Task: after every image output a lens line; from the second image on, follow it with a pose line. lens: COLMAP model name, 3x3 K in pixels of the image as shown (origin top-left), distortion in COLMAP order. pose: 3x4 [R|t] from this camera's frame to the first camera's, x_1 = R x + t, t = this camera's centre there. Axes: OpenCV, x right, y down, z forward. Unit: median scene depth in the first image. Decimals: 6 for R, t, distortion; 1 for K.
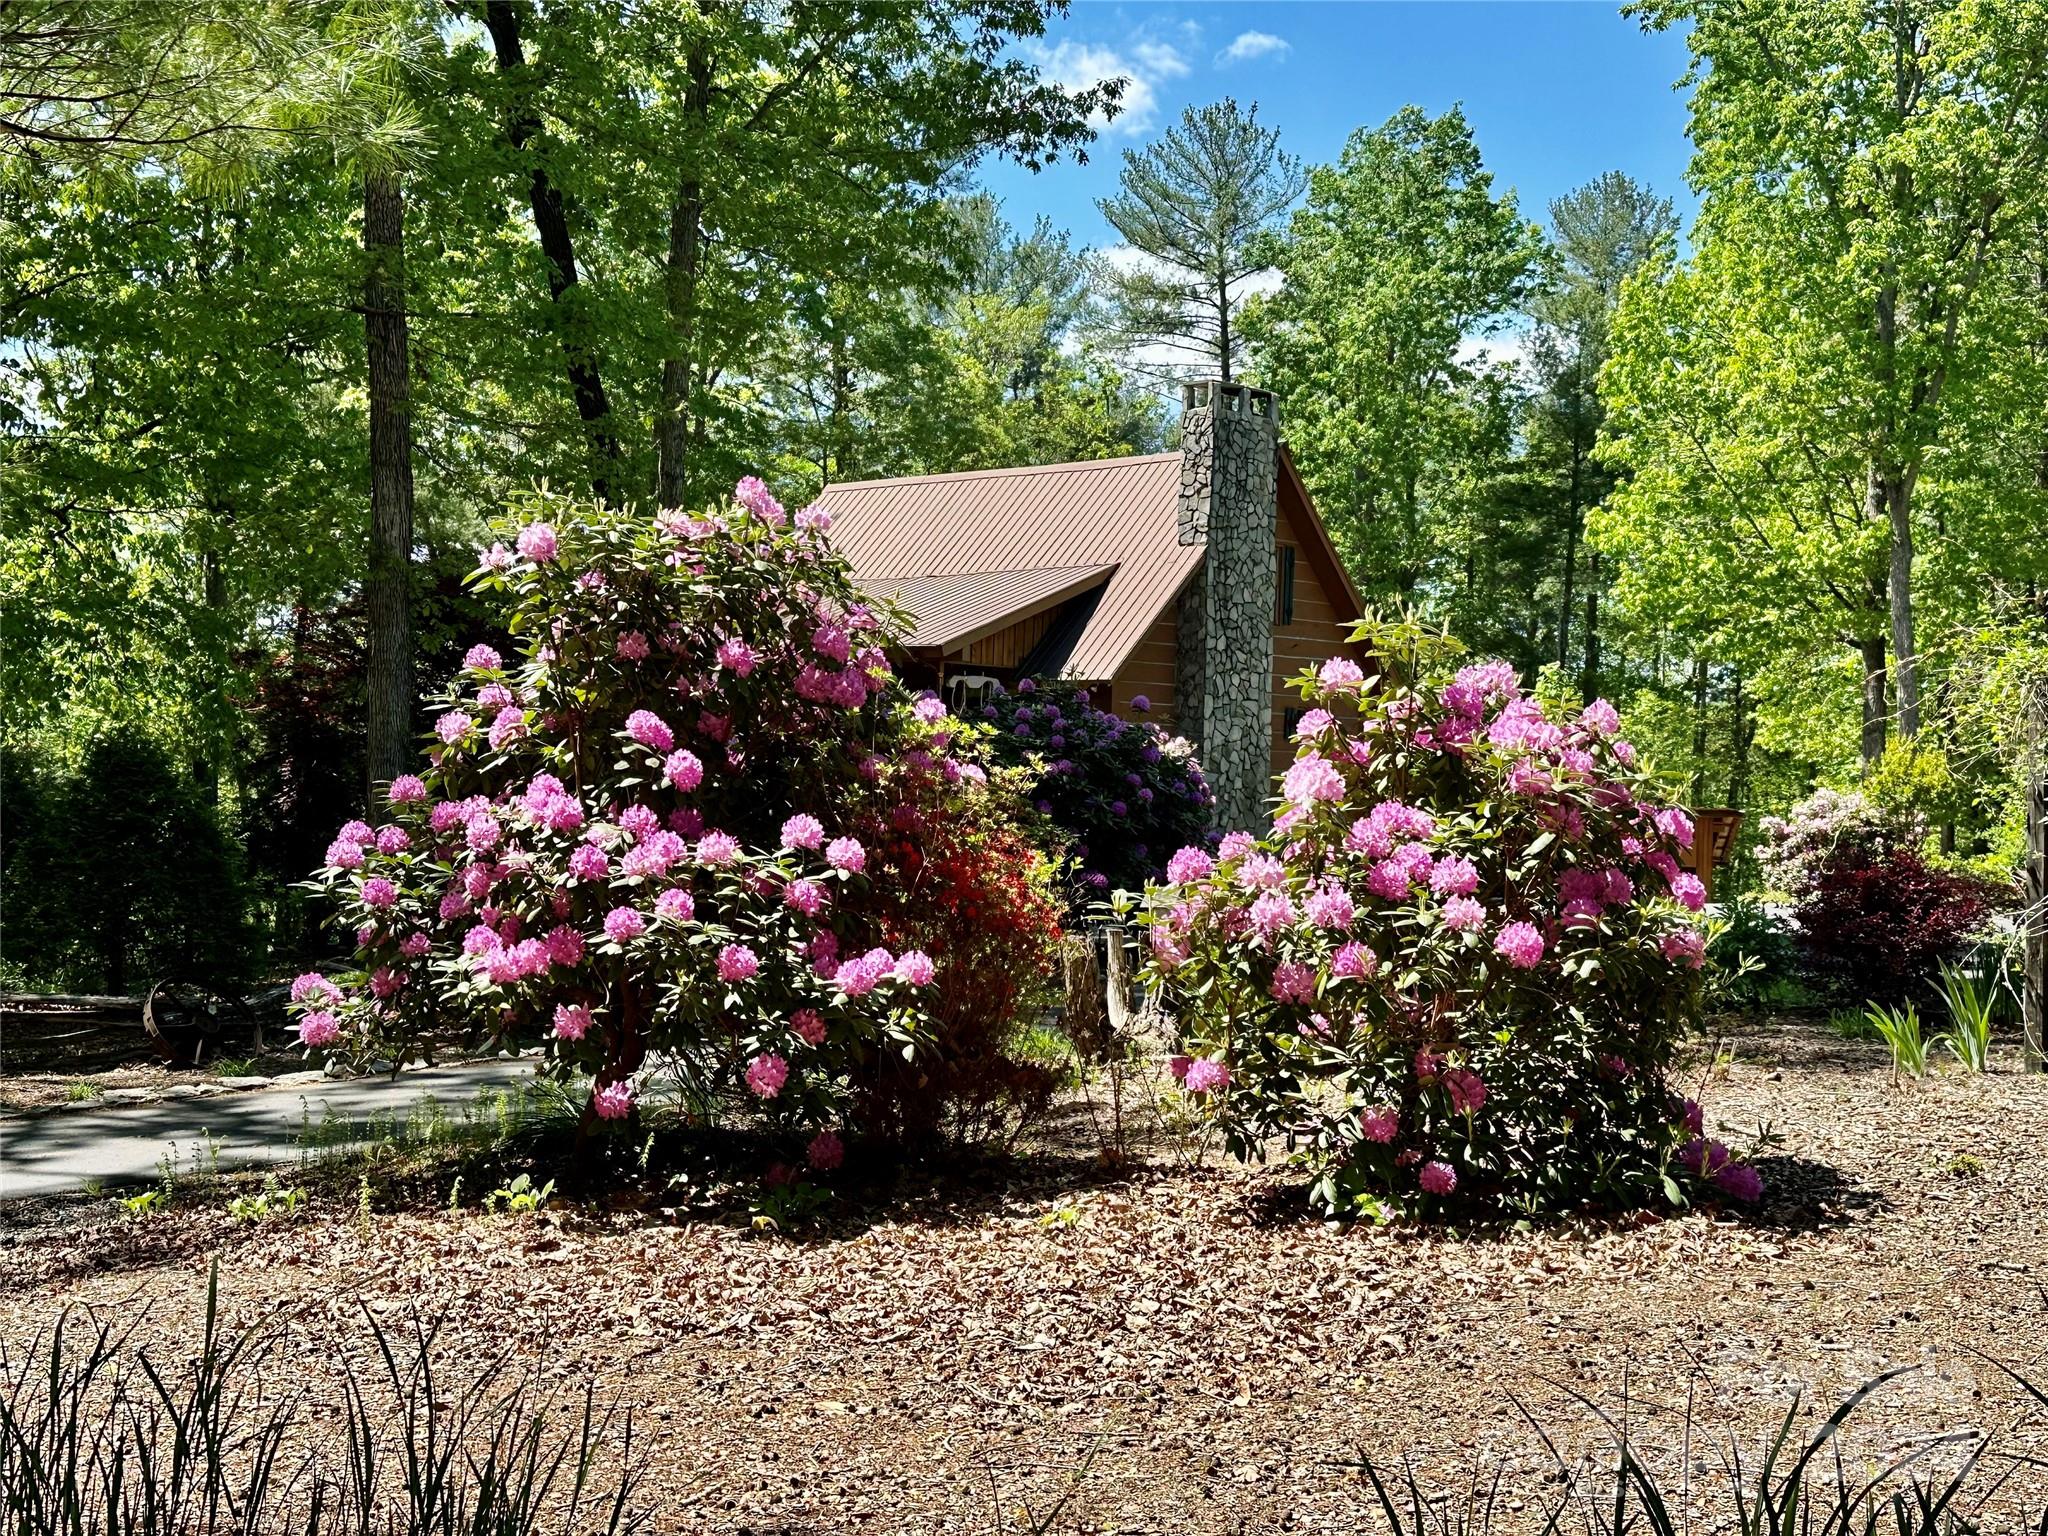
lens RADIAL K [[2426.0, 0, 1024.0], [0, 2426.0, 768.0], [0, 0, 1]] dist [0.007938, 0.009698]
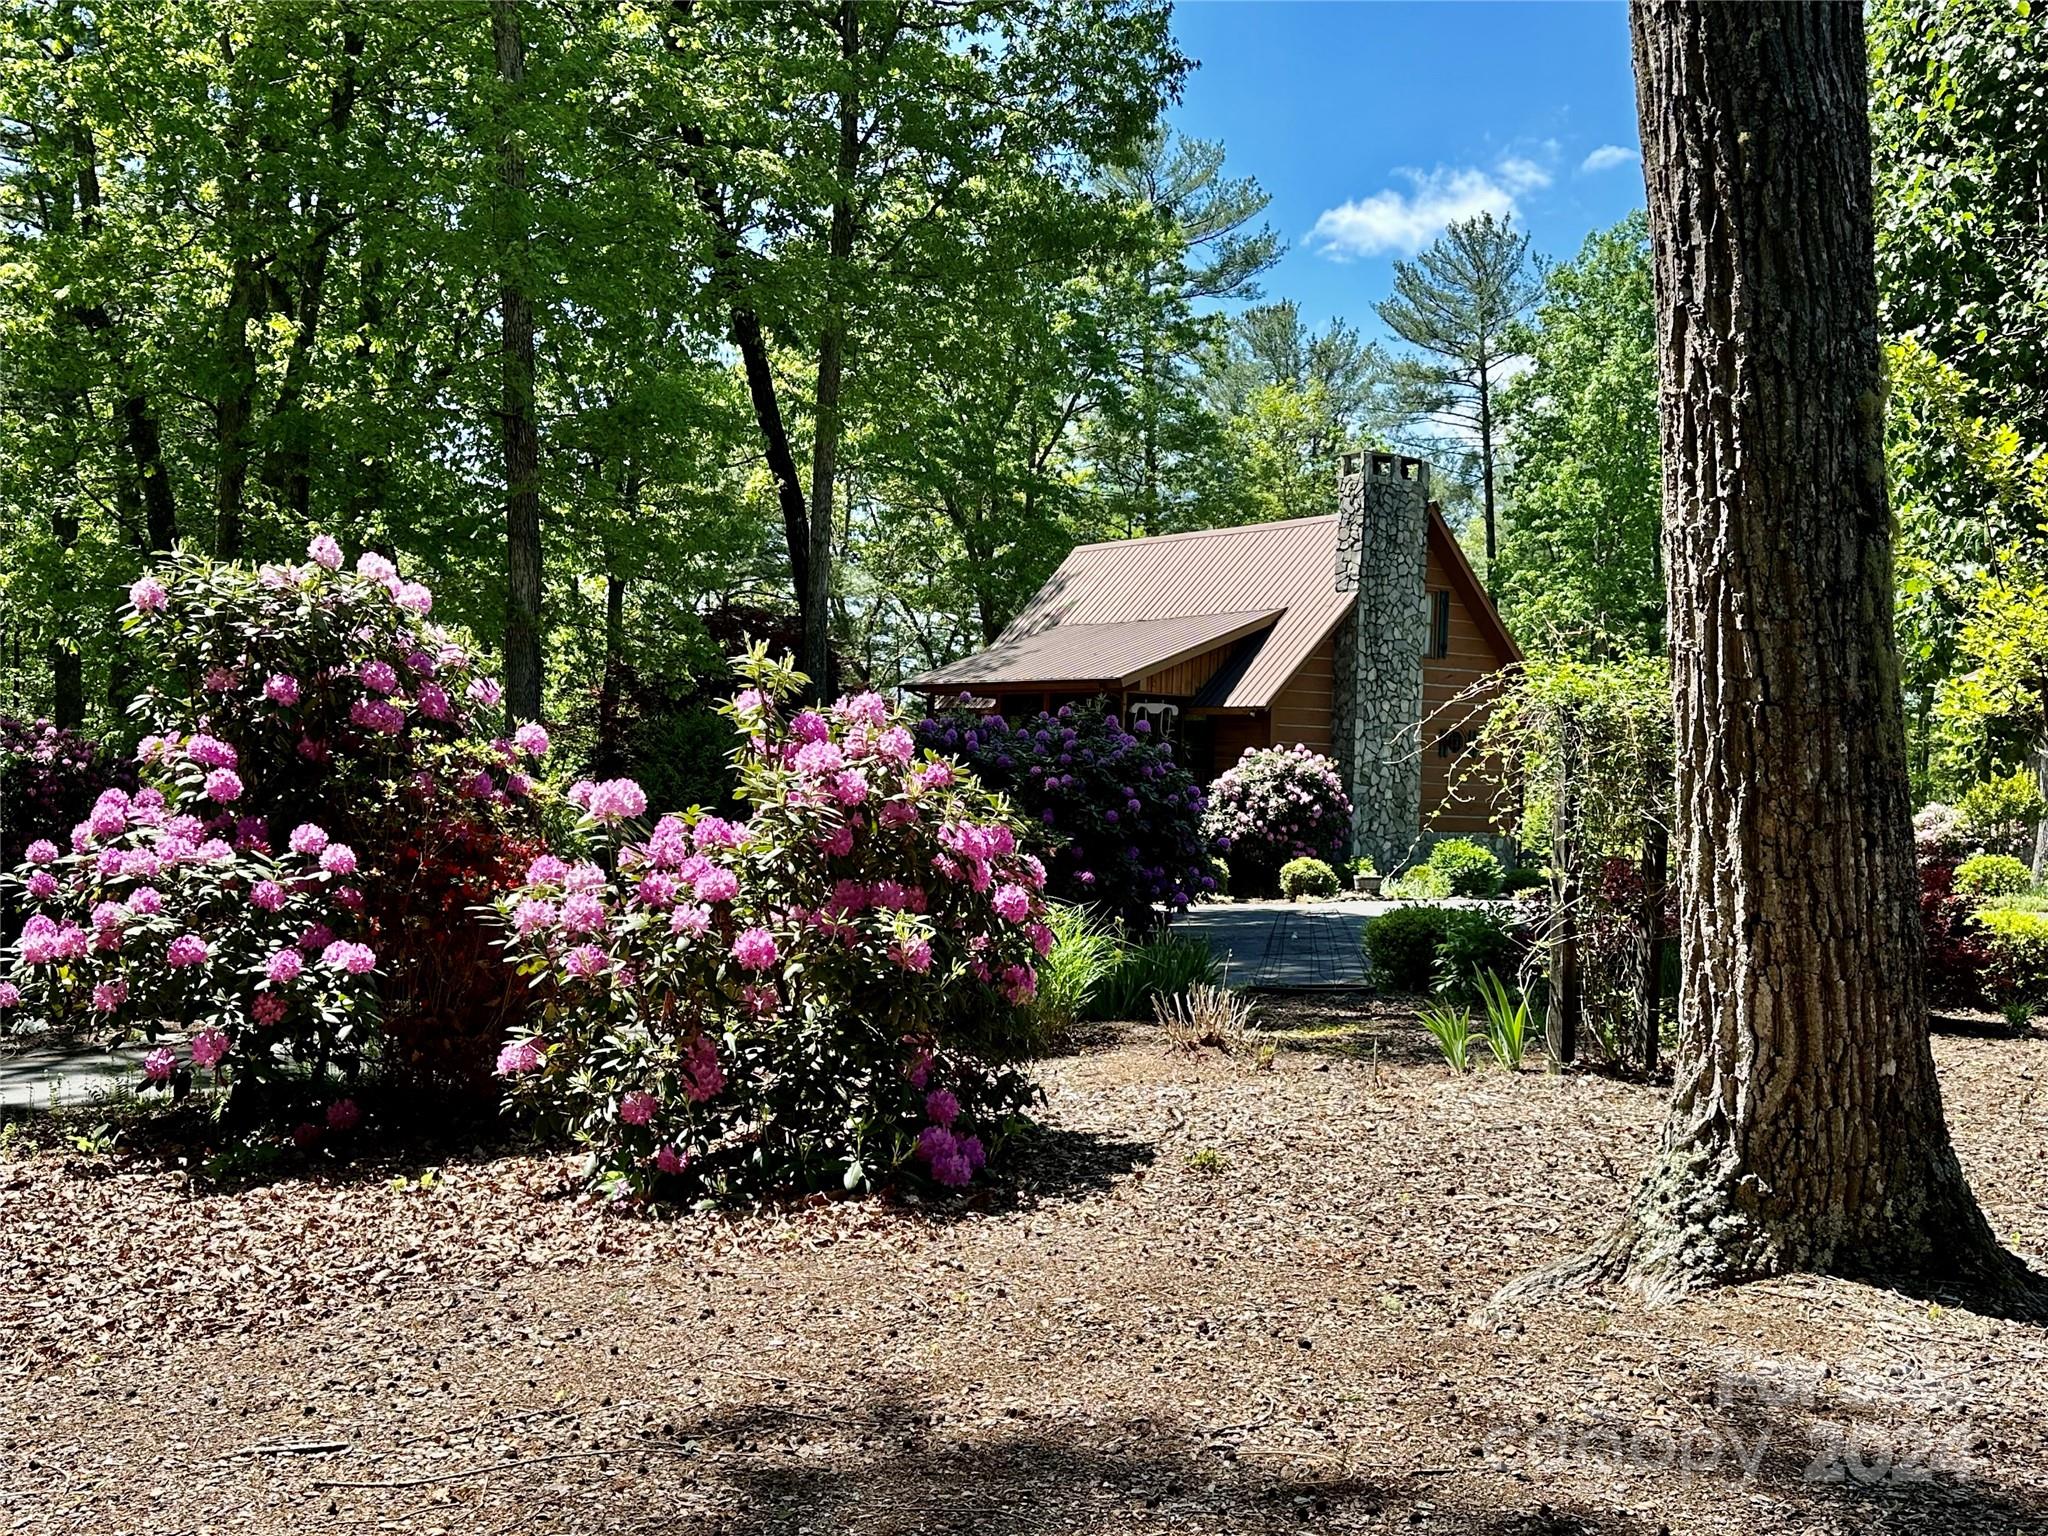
lens RADIAL K [[1981.0, 0, 1023.9], [0, 1981.0, 717.8], [0, 0, 1]] dist [0.006516, 0.002230]
pose [[0.974157, -0.001493, -0.225868, 0.132050], [-0.005215, 0.999563, -0.029102, -0.001875], [0.225813, 0.029528, 0.973723, 0.033045]]
